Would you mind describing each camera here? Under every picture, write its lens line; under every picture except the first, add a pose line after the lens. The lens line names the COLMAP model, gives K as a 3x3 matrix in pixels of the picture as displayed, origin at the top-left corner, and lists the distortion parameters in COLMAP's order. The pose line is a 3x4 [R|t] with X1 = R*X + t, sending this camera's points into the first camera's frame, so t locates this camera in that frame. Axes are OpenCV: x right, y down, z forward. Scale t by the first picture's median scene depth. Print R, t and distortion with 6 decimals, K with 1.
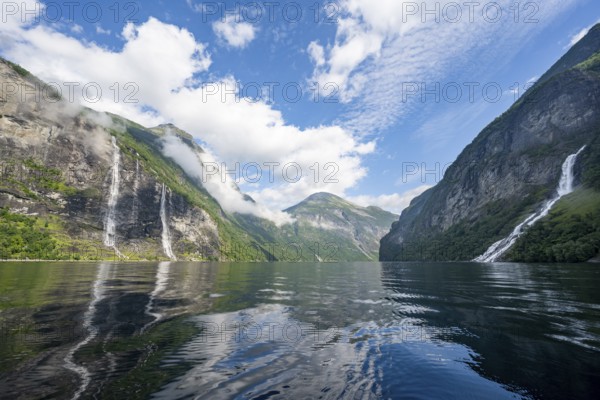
lens RADIAL K [[240.0, 0, 298.8], [0, 240.0, 200.0], [0, 0, 1]] dist [0.000245, -0.000032]
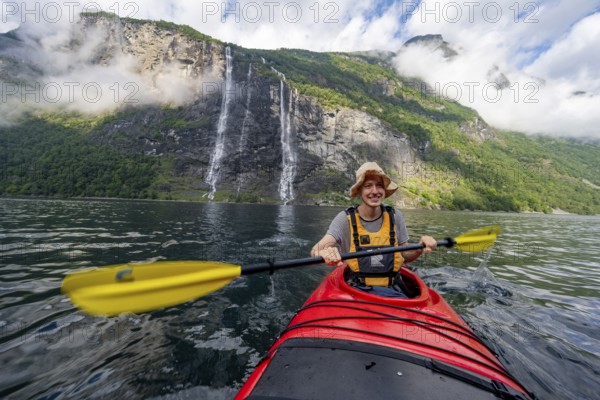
lens RADIAL K [[233.8, 0, 297.5], [0, 233.8, 202.6], [0, 0, 1]] dist [-0.000900, -0.000114]
pose [[0.409810, 0.005075, -0.912157, 0.011318], [0.194394, 0.976527, 0.092769, 0.200492], [0.891217, -0.215335, 0.399204, 0.789169]]
